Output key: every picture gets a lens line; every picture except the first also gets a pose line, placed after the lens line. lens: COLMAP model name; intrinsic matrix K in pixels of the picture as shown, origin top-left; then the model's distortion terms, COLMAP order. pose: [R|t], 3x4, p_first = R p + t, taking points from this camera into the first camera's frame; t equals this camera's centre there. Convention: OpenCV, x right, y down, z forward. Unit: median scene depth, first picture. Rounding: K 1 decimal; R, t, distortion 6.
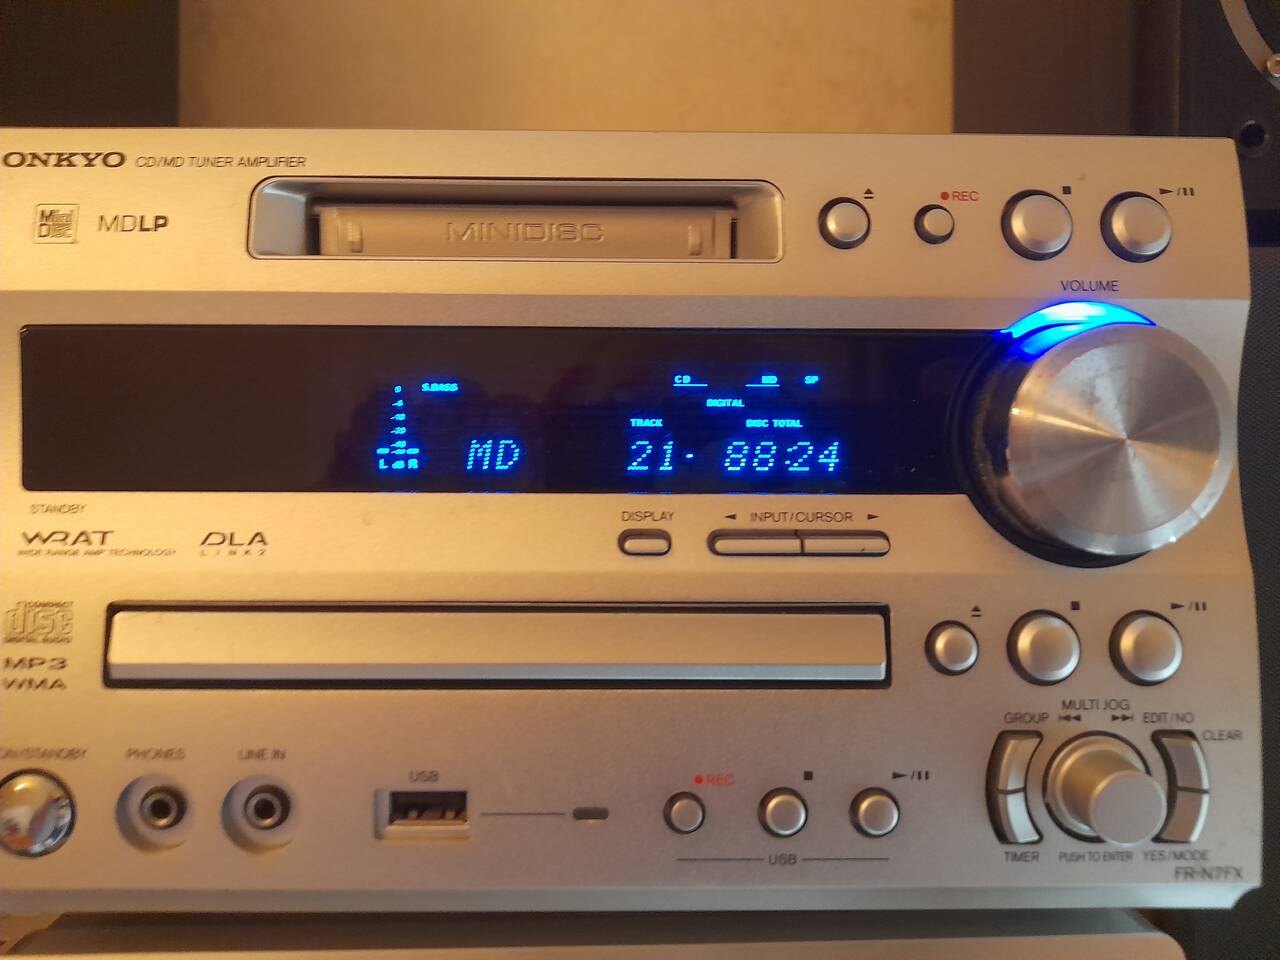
lens RADIAL K [[941.2, 0, 640.0], [0, 941.2, 480.0], [0, 0, 1]] dist [0.004680, -0.035578]
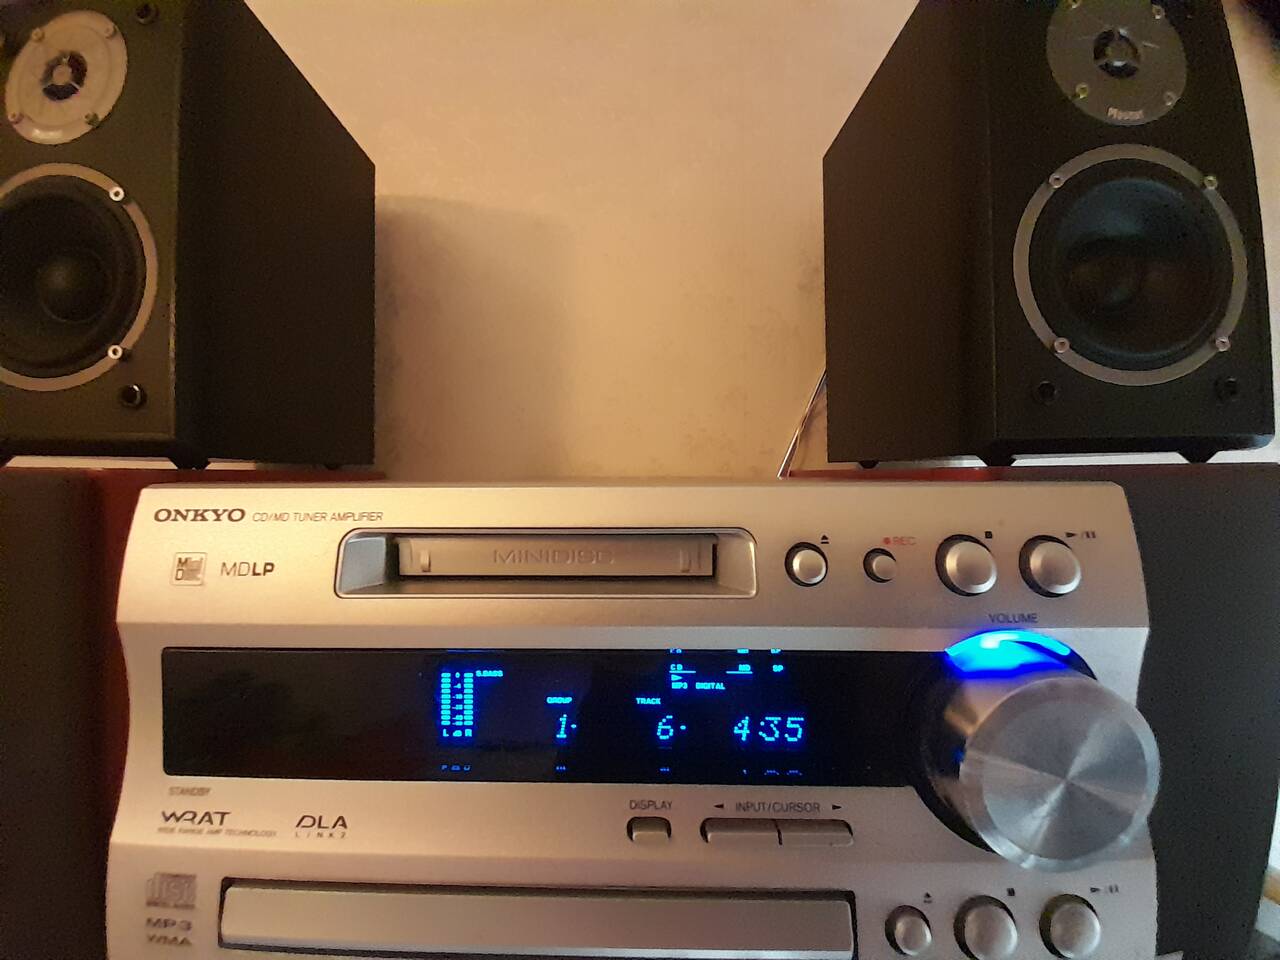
lens RADIAL K [[514.3, 0, 623.0], [0, 514.3, 479.7], [0, 0, 1]] dist [0.011830, -0.016809]
pose [[0.999272, -0.013512, -0.035677, 0.001073], [0.011810, 0.998802, -0.047484, -0.355645], [0.036276, 0.047028, 0.998235, 0.307277]]
